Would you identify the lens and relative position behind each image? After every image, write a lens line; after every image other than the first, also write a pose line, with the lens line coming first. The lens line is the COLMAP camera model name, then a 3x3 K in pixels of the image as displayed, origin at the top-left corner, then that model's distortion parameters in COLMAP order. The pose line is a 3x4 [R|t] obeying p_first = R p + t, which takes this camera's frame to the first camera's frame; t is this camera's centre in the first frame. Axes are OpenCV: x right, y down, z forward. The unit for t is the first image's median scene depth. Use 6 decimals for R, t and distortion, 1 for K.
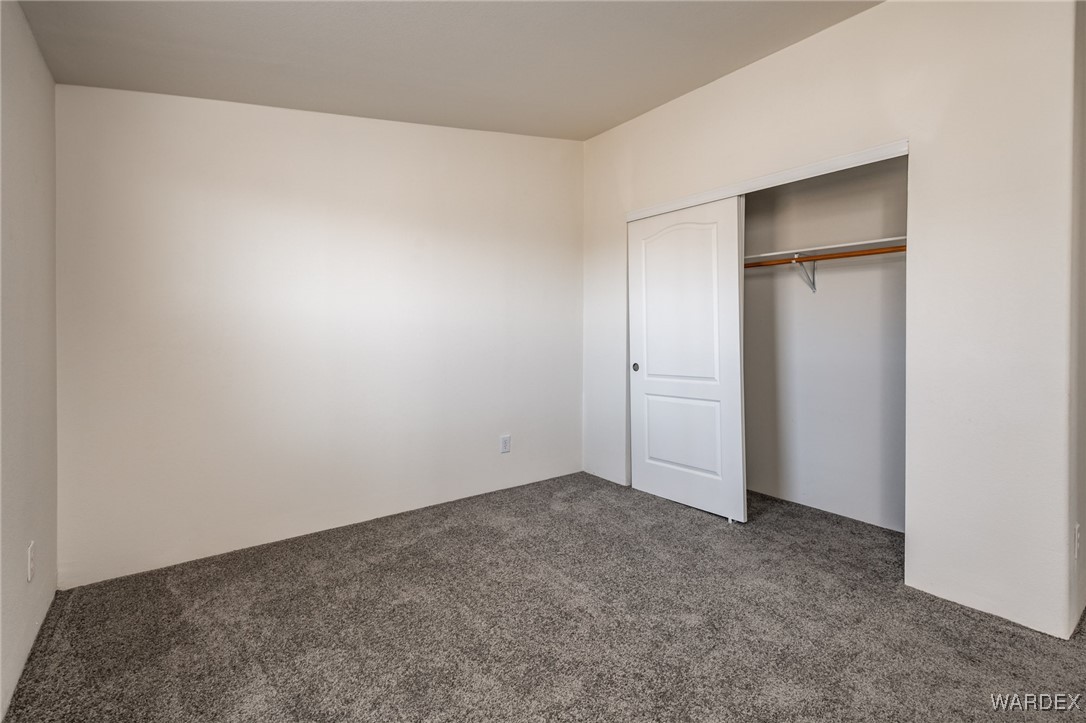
lens RADIAL K [[504.4, 0, 559.2], [0, 504.4, 332.1], [0, 0, 1]] dist [-0.001931, -0.000301]
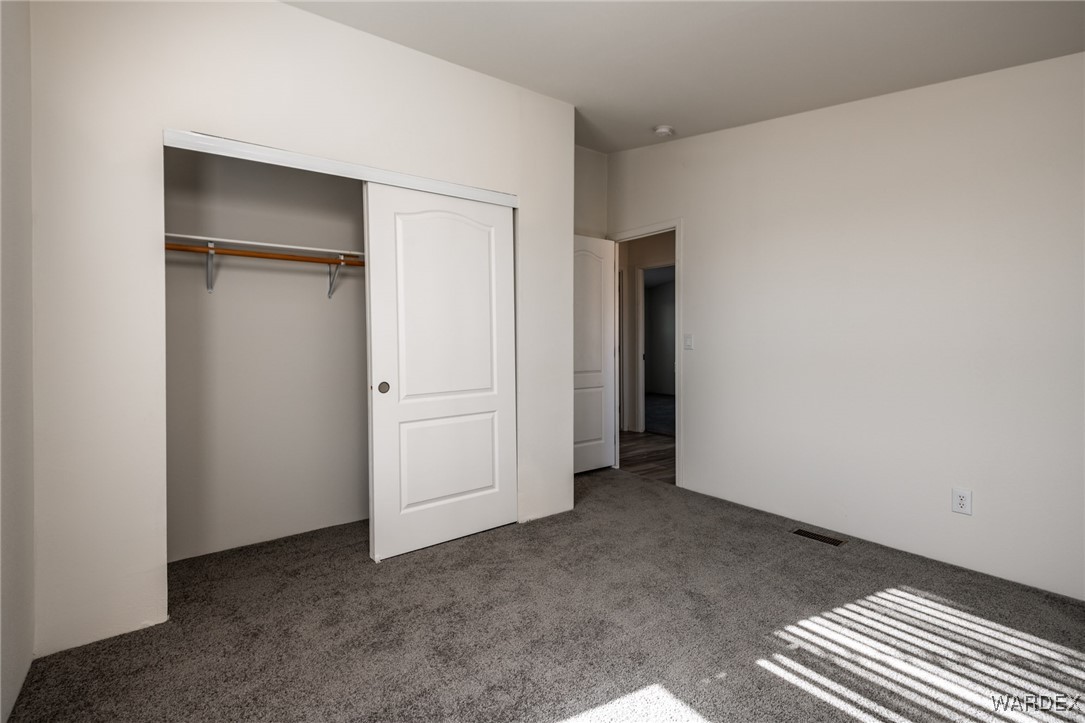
lens RADIAL K [[492.7, 0, 539.6], [0, 492.7, 345.2], [0, 0, 1]] dist [-0.001049, -0.000714]
pose [[-0.023613, -0.015380, 0.999603, -0.417857], [0.014945, 0.999764, 0.015736, 0.003522], [-0.999609, 0.015311, -0.023377, 0.633440]]
